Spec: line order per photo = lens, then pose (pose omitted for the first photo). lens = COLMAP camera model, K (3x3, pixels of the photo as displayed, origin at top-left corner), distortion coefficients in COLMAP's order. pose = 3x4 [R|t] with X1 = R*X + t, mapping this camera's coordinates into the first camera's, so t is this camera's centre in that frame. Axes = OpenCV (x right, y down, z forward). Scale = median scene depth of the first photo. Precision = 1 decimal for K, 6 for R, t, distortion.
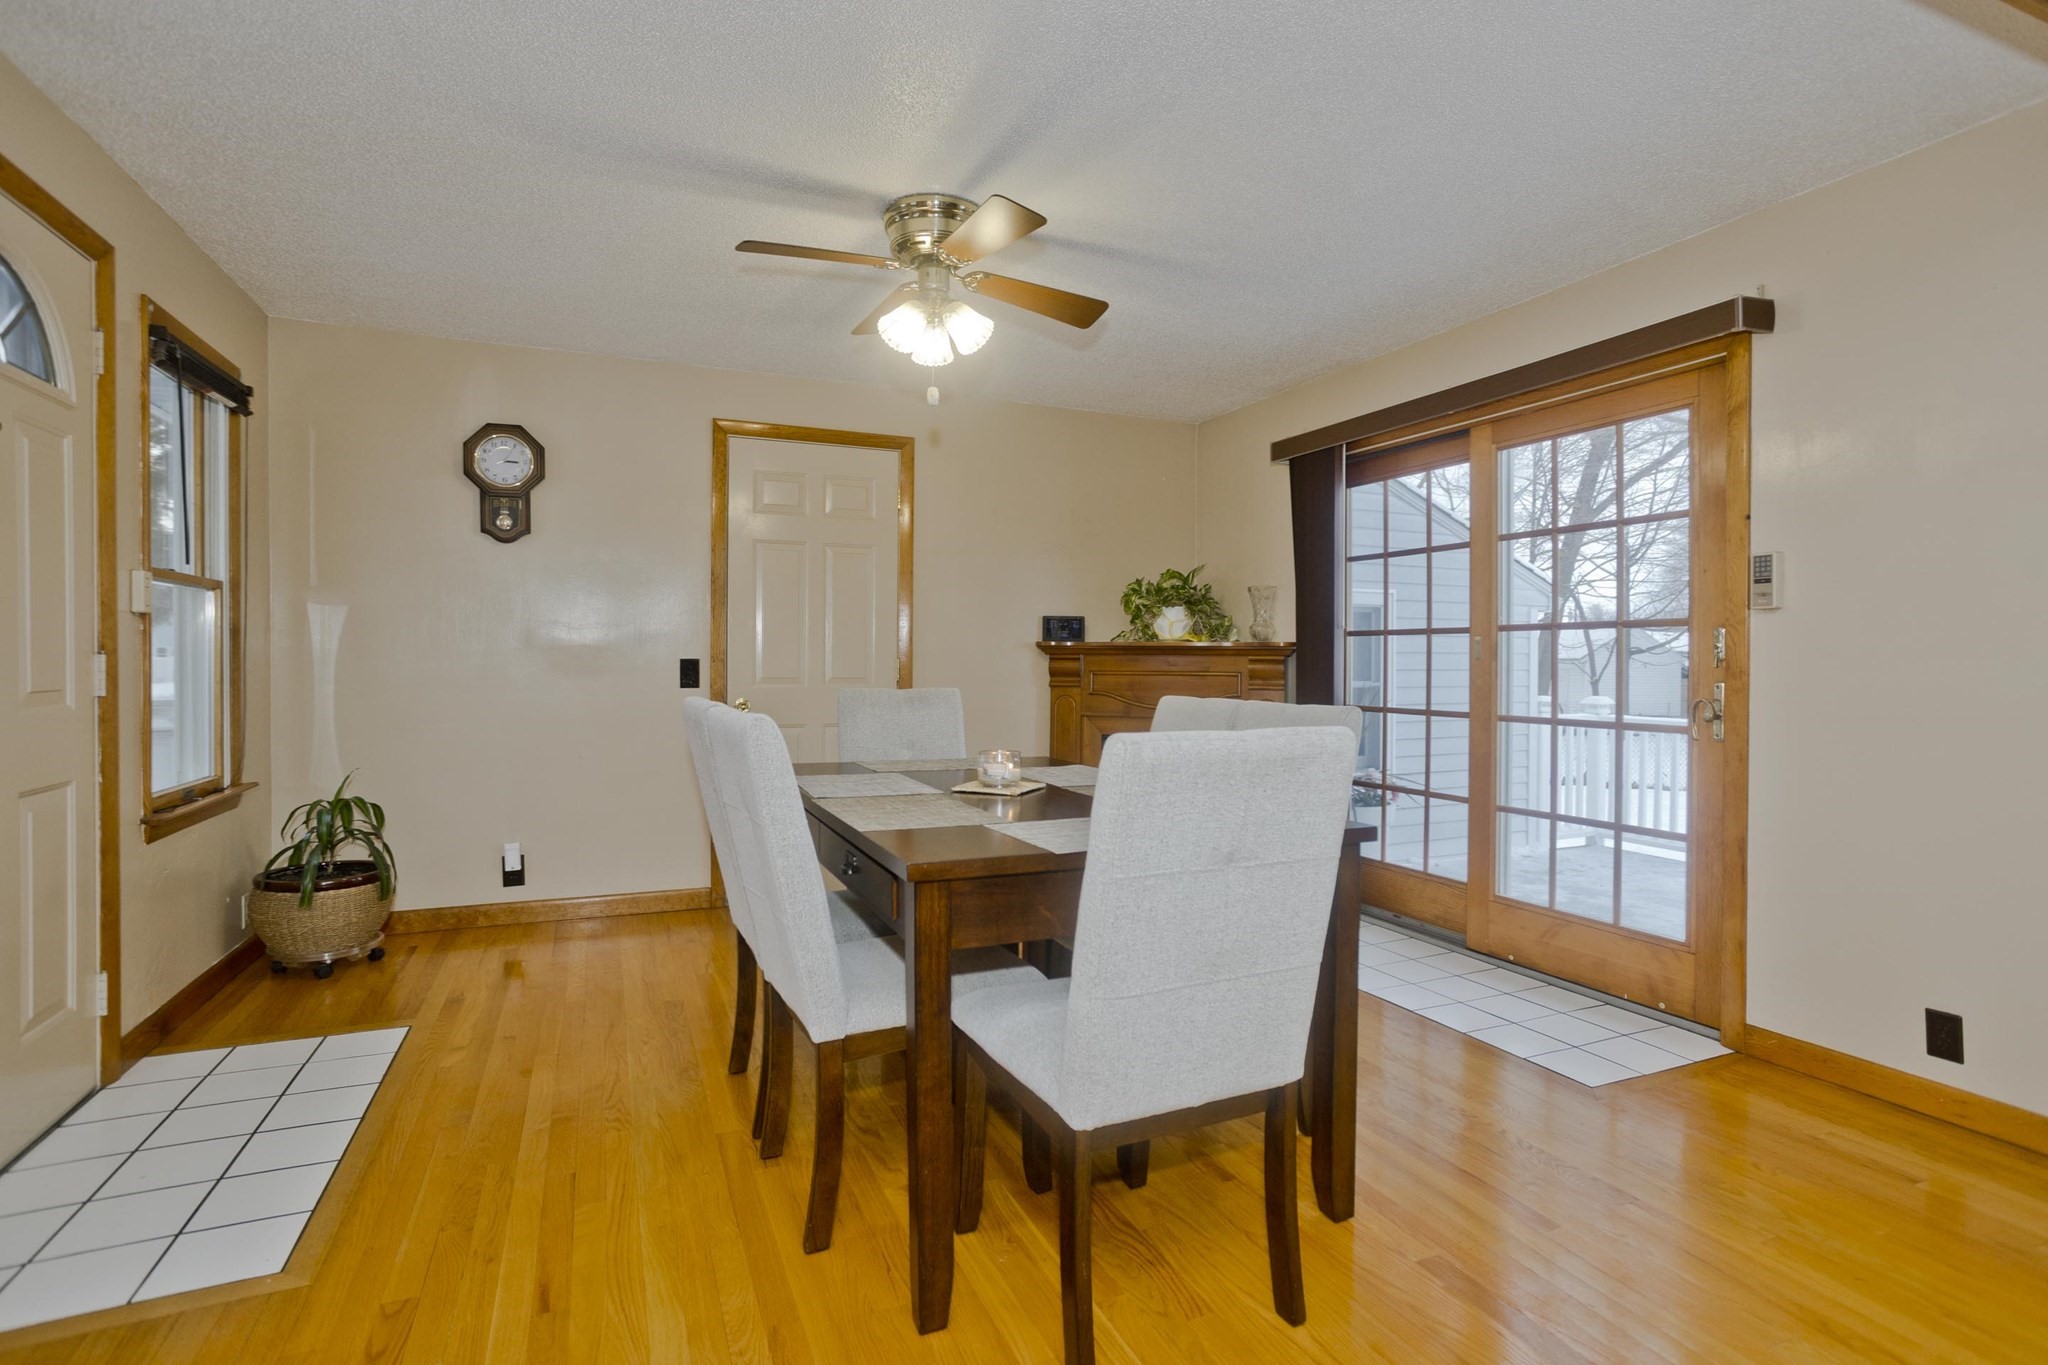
lens RADIAL K [[1028.8, 0, 1046.4], [0, 1028.8, 675.7], [0, 0, 1]] dist [-0.059326, 0.040226]
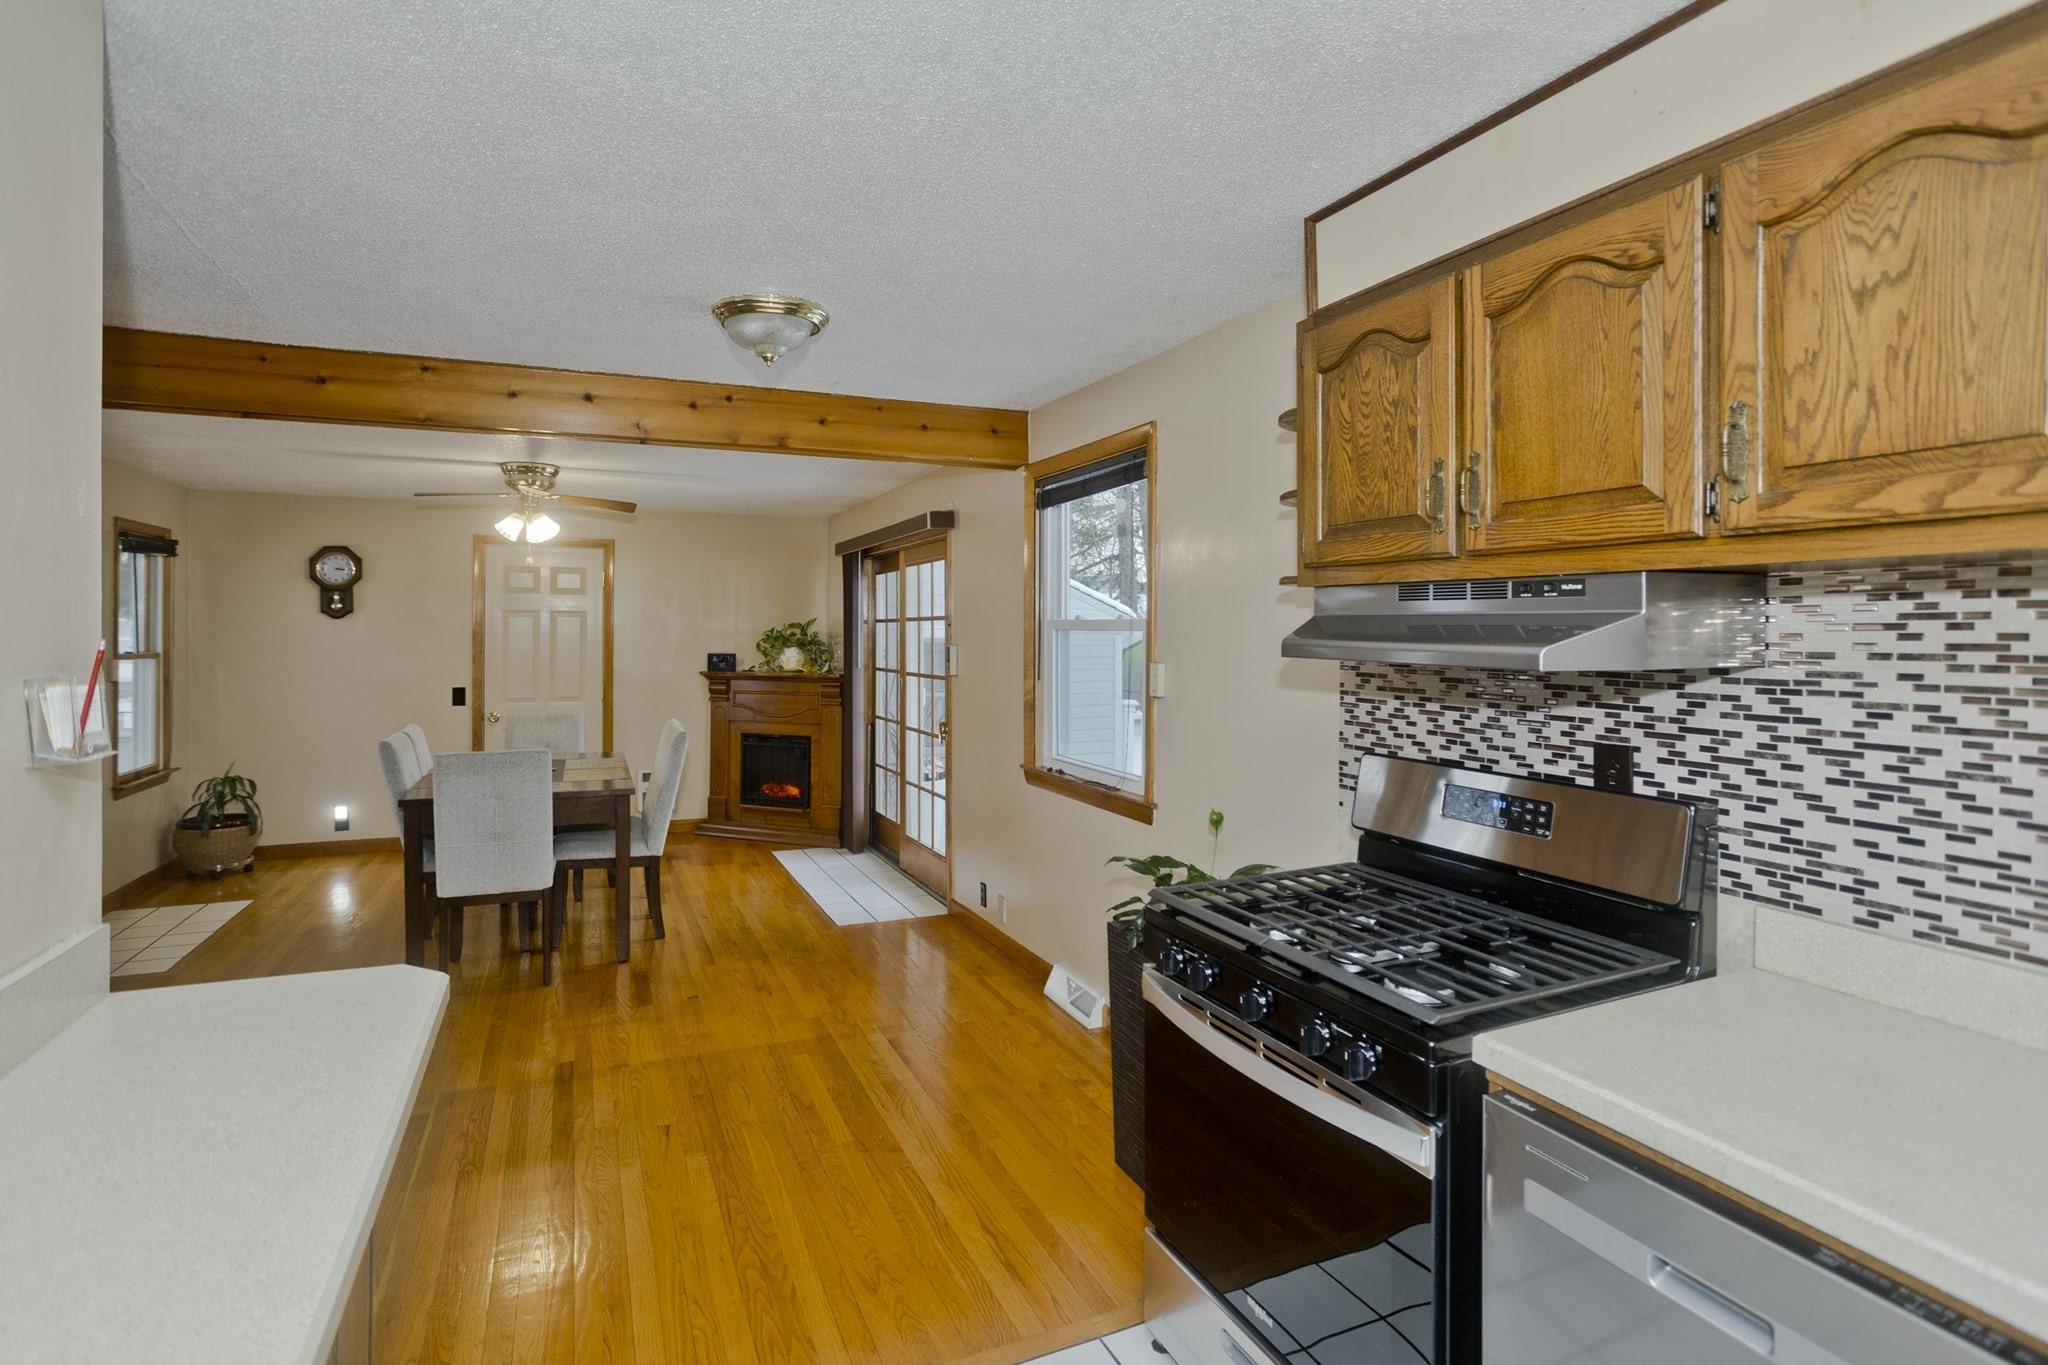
lens RADIAL K [[1074.2, 0, 1019.9], [0, 1074.2, 630.6], [0, 0, 1]] dist [-0.004404, 0.000504]
pose [[0.999208, -0.006242, -0.039297, 0.695972], [0.005628, 0.999861, -0.015721, -0.087059], [0.039390, 0.015487, 0.999104, -0.746437]]
